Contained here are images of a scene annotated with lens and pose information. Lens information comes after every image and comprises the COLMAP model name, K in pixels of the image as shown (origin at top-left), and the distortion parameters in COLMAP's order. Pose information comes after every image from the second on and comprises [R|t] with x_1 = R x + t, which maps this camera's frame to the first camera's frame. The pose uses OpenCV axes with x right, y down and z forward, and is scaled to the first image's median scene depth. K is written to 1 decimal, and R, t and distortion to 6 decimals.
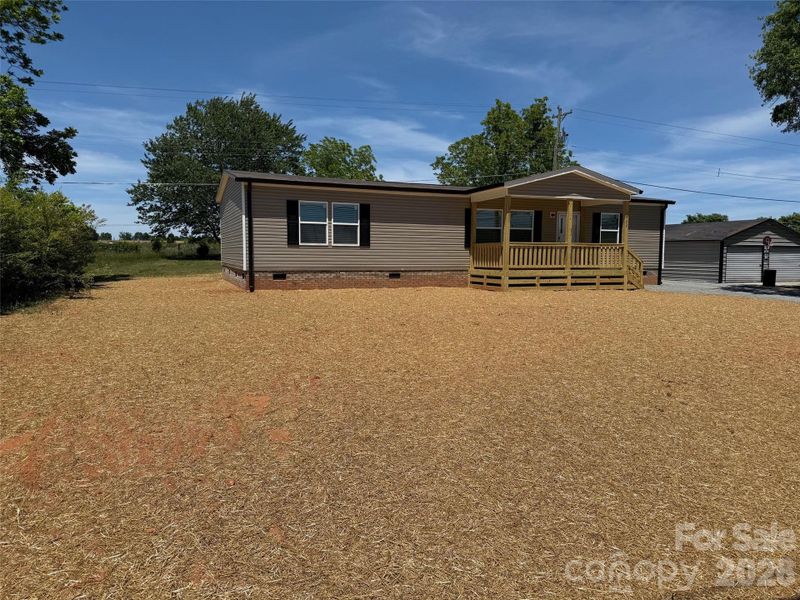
lens RADIAL K [[559.7, 0, 400.0], [0, 559.7, 300.0], [0, 0, 1]] dist [0.081438, -0.118850]
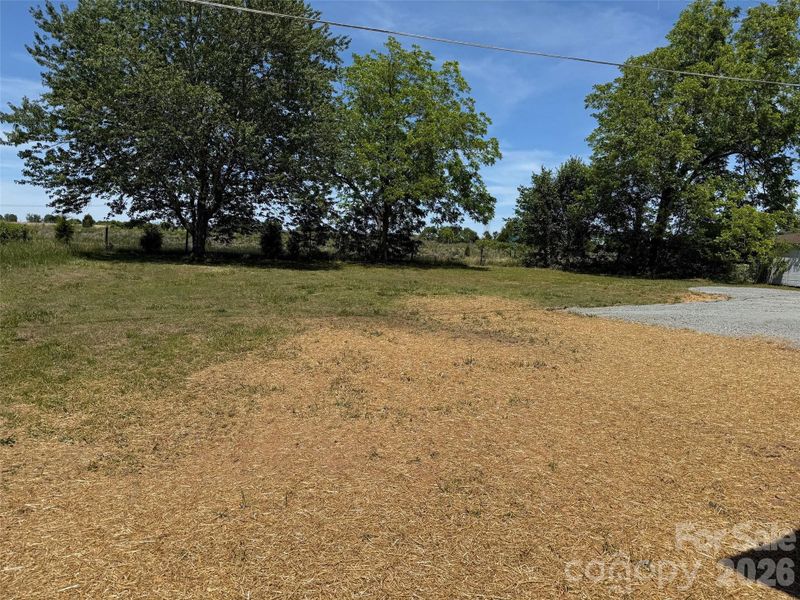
lens RADIAL K [[612.8, 0, 399.5], [0, 612.8, 323.9], [0, 0, 1]] dist [0.004122, 0.002014]
pose [[0.995792, 0.023570, 0.088560, -0.675947], [-0.026946, 0.998947, 0.037121, -0.161494], [-0.087592, -0.039351, 0.995379, 1.629083]]
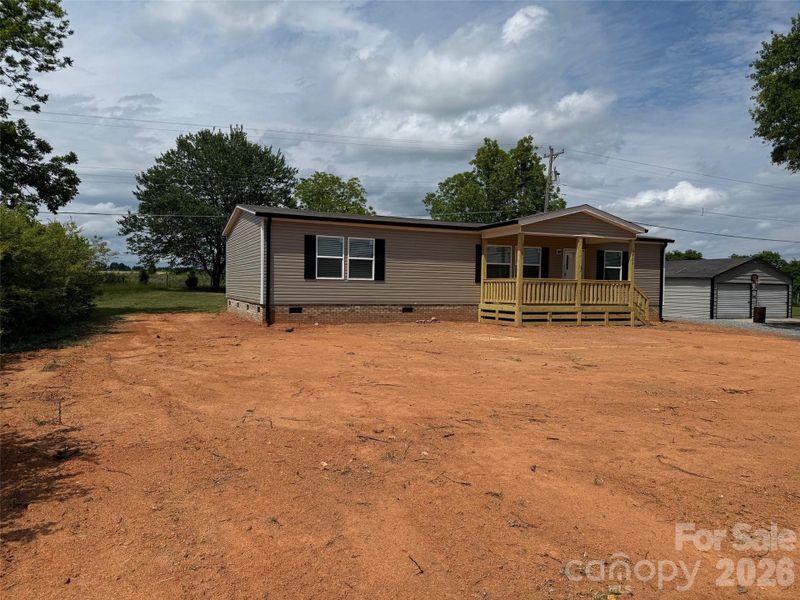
lens RADIAL K [[557.3, 0, 402.1], [0, 557.3, 303.2], [0, 0, 1]] dist [0.075755, -0.106825]
pose [[0.999389, 0.008511, 0.033908, -0.047389], [-0.006741, 0.998625, -0.051995, -0.002849], [-0.034304, 0.051734, 0.998072, -0.001388]]
